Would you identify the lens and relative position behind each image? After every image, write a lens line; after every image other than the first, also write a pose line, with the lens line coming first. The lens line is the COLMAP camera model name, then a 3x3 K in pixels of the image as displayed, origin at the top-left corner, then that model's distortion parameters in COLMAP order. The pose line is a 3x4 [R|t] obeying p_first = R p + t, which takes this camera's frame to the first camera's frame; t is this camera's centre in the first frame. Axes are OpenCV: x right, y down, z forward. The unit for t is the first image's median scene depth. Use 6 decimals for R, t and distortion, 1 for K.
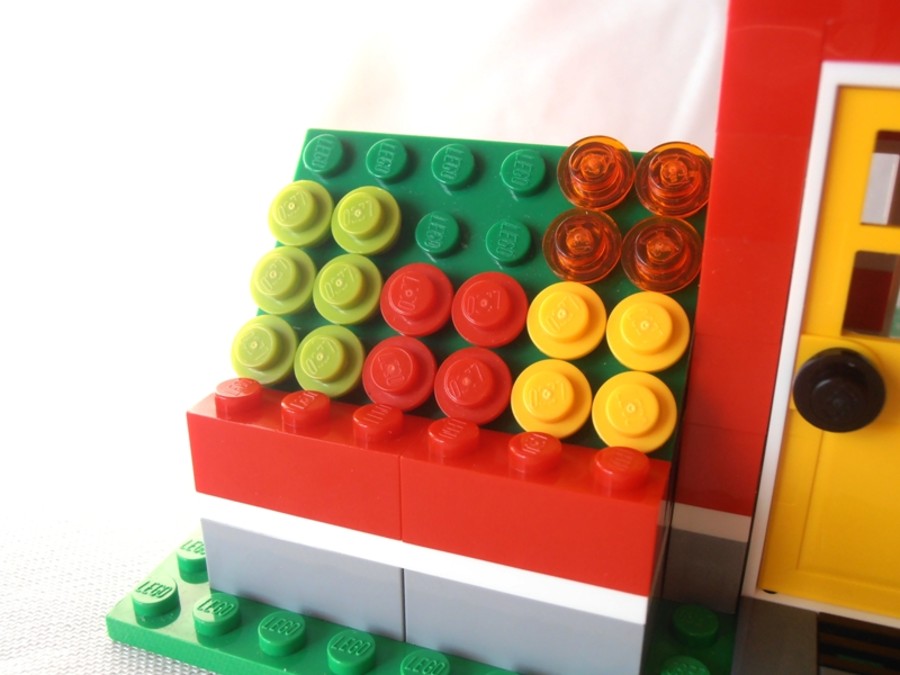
lens RADIAL K [[885.6, 0, 450.0], [0, 885.6, 337.5], [0, 0, 1]] dist [-0.065822, 0.009507]
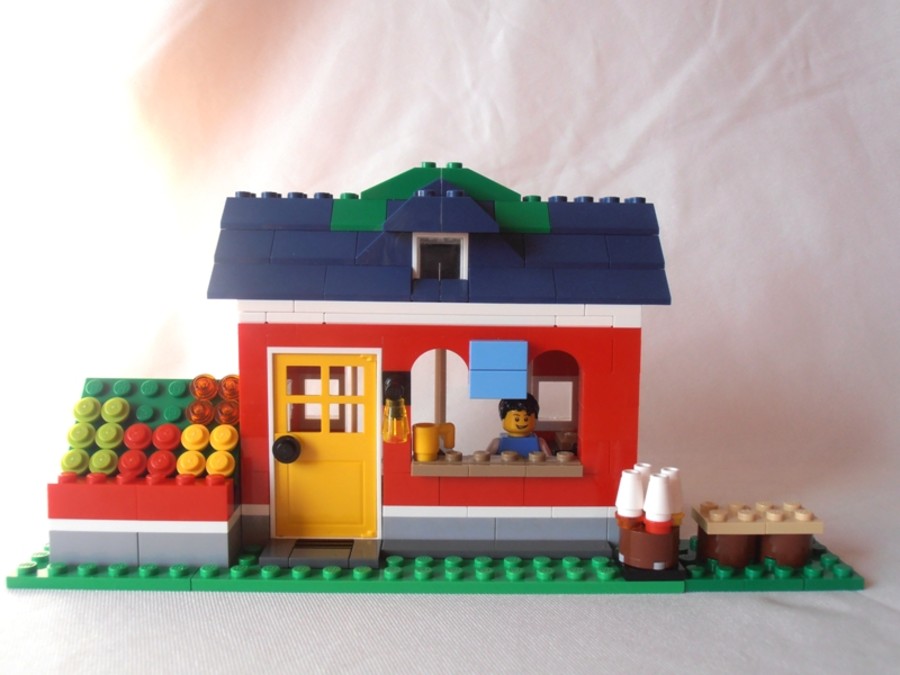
lens RADIAL K [[885.6, 0, 450.0], [0, 885.6, 337.5], [0, 0, 1]] dist [-0.065822, 0.009507]
pose [[0.930226, -0.019935, 0.366444, -0.132534], [0.130900, 0.950867, -0.280564, 0.560253], [-0.342847, 0.308956, 0.887131, -1.830308]]
